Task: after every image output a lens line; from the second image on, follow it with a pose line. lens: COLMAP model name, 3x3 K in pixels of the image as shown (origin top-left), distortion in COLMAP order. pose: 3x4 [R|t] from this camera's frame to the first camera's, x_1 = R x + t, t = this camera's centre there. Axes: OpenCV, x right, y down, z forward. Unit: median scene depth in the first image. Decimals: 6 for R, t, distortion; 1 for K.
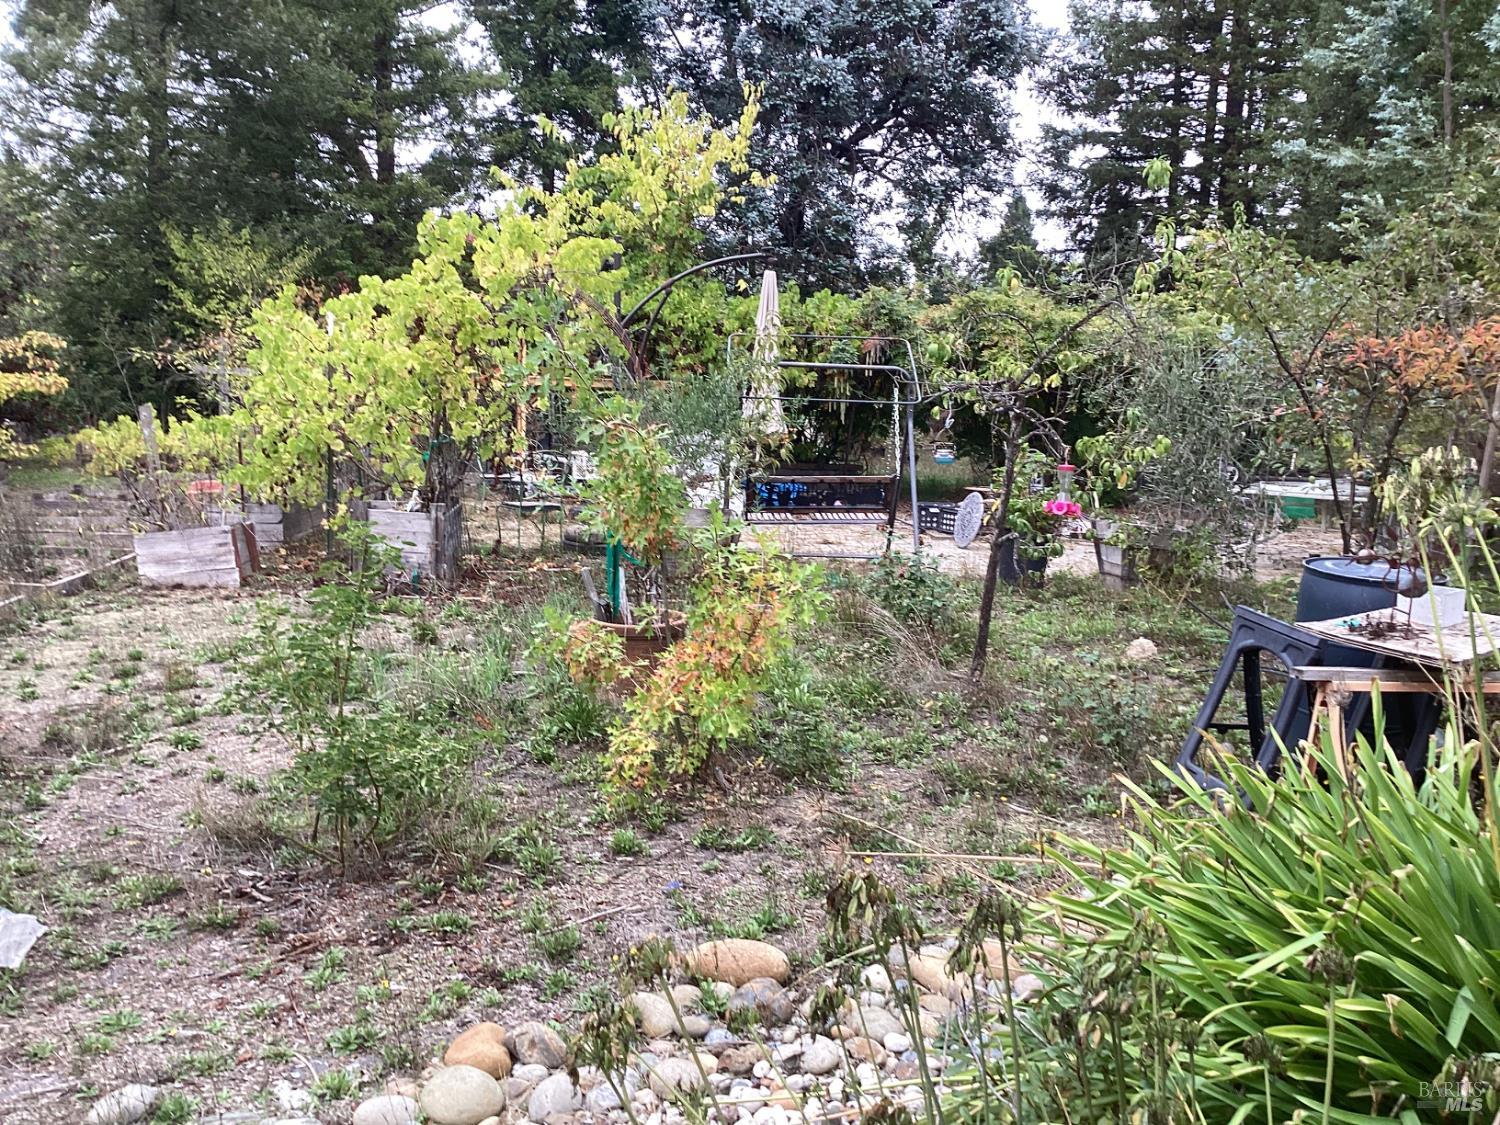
lens RADIAL K [[1332.8, 0, 749.7], [0, 1332.8, 561.5], [0, 0, 1]] dist [-0.015056, -0.026400]
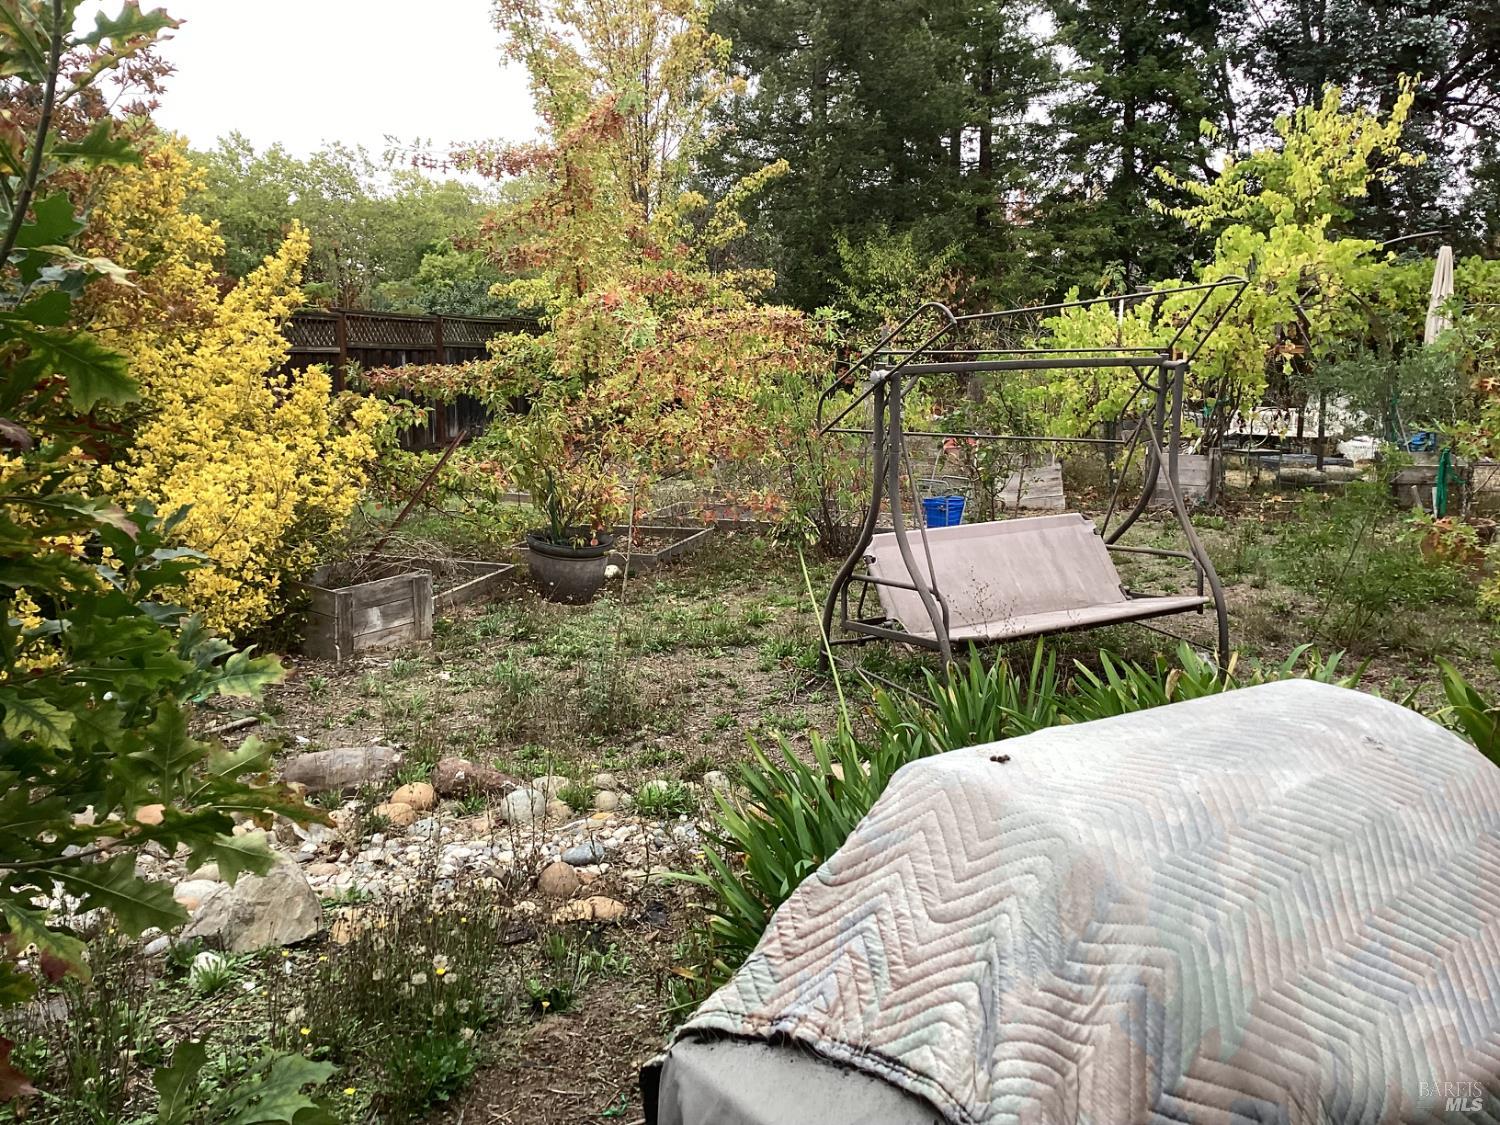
lens RADIAL K [[1332.8, 0, 749.7], [0, 1332.8, 563.8], [0, 0, 1]] dist [-0.015056, -0.026400]
pose [[0.936053, 0.010633, -0.351697, -0.114468], [-0.002022, 0.999689, 0.024843, 0.022334], [0.351852, -0.022543, 0.935784, -0.224635]]
